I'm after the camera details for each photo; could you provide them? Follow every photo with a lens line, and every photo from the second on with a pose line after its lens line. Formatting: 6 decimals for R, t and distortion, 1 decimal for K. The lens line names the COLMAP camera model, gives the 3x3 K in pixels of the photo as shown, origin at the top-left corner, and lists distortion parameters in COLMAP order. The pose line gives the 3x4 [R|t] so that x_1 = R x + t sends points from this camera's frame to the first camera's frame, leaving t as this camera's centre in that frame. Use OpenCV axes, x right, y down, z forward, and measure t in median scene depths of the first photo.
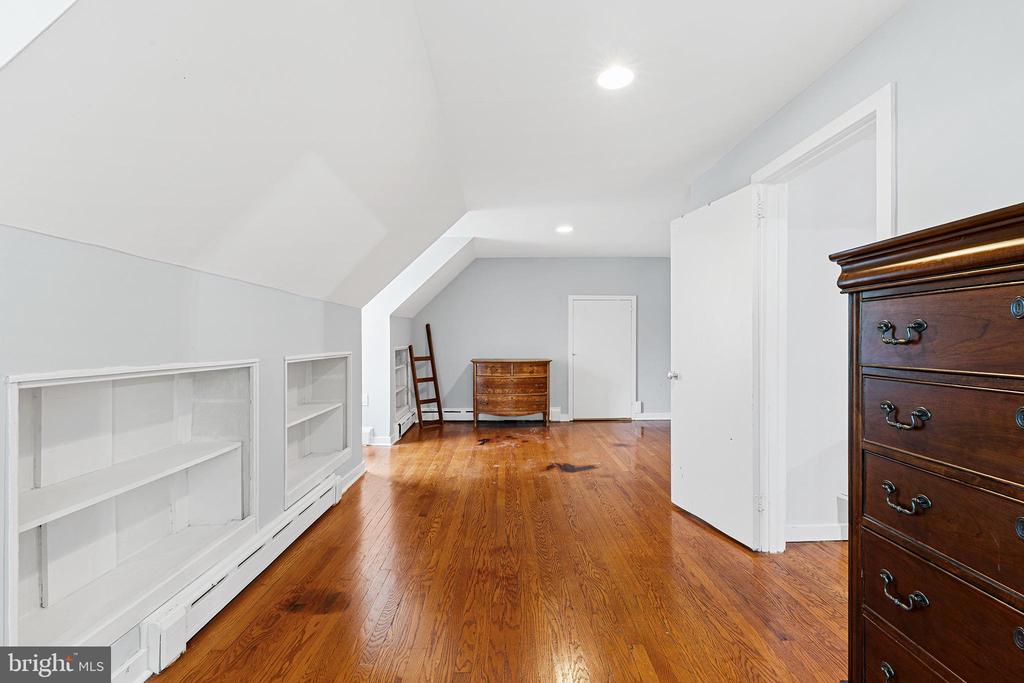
lens RADIAL K [[460.1, 0, 512.9], [0, 460.1, 337.1], [0, 0, 1]] dist [0.001919, 0.000187]
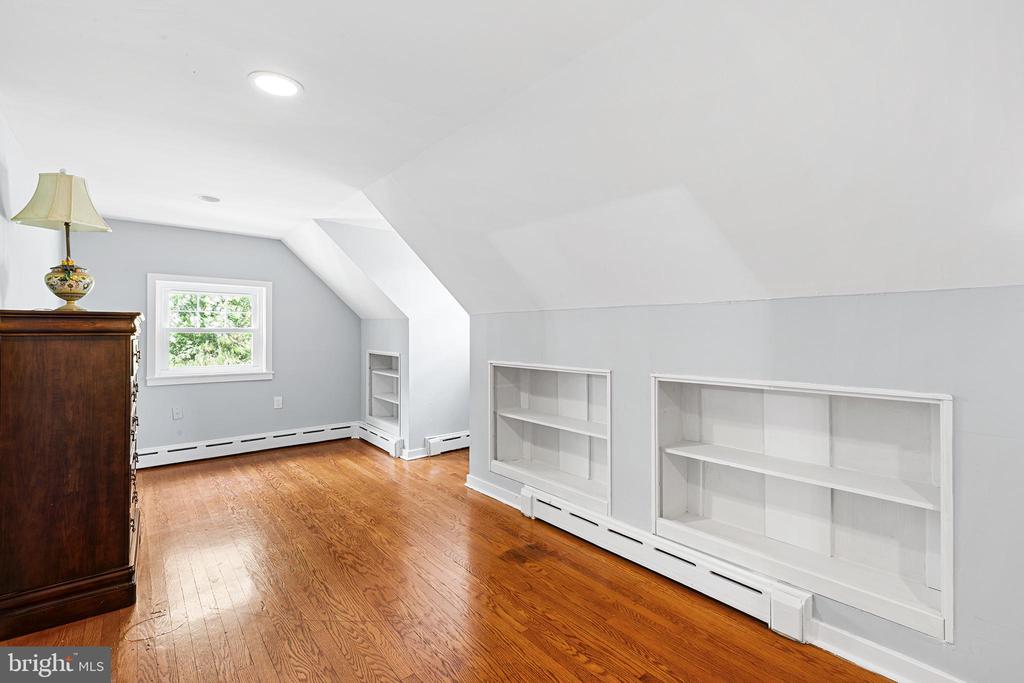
lens RADIAL K [[460.1, 0, 512.9], [0, 460.1, 337.1], [0, 0, 1]] dist [0.001919, 0.000187]
pose [[-0.778858, 0.008191, -0.627147, 0.428628], [0.005540, 0.999966, 0.006180, -0.054542], [0.627176, 0.001339, -0.778876, 2.019481]]
